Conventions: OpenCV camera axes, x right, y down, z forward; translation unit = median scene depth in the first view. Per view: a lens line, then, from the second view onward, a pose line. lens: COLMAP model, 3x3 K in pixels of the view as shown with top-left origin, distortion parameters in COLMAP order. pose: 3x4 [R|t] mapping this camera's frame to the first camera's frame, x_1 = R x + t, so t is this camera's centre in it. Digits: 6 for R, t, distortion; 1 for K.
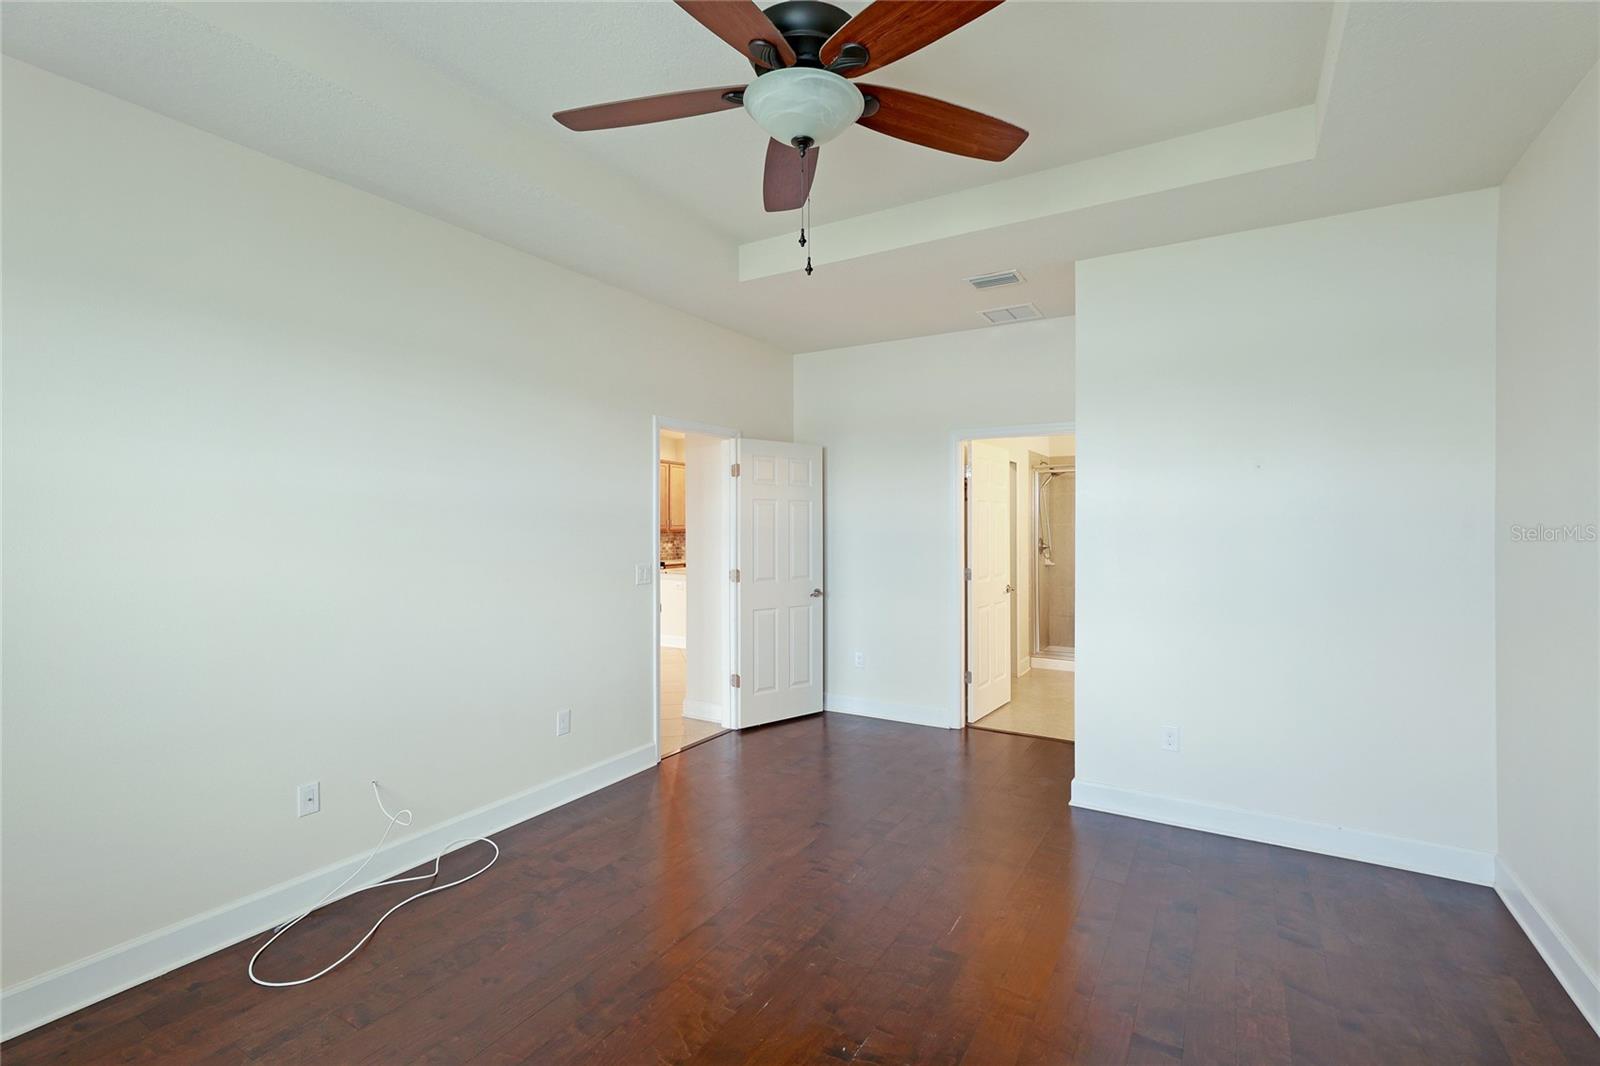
lens RADIAL K [[742.5, 0, 802.4], [0, 742.5, 527.3], [0, 0, 1]] dist [0.001633, 0.000054]
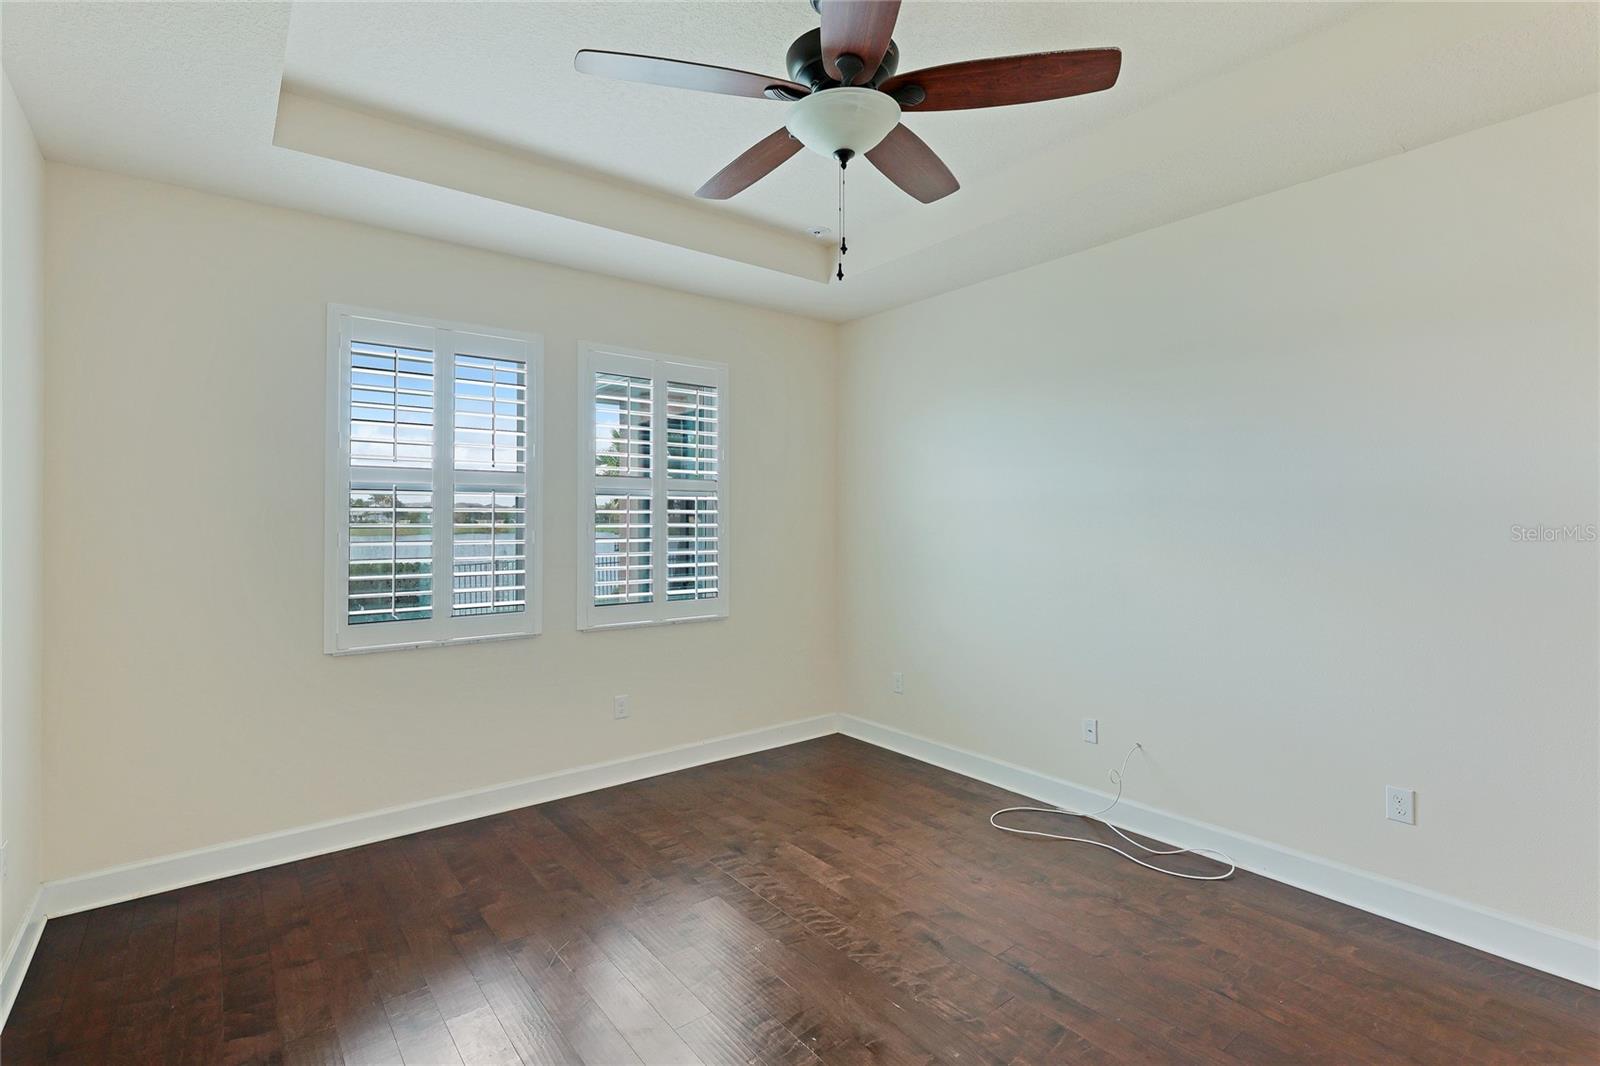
lens RADIAL K [[742.5, 0, 802.4], [0, 742.5, 527.3], [0, 0, 1]] dist [0.001633, 0.000054]
pose [[-0.364691, 0.017143, -0.930971, 0.765680], [0.002766, 0.999846, 0.017328, -0.026612], [0.931125, 0.003744, -0.364682, 1.021968]]
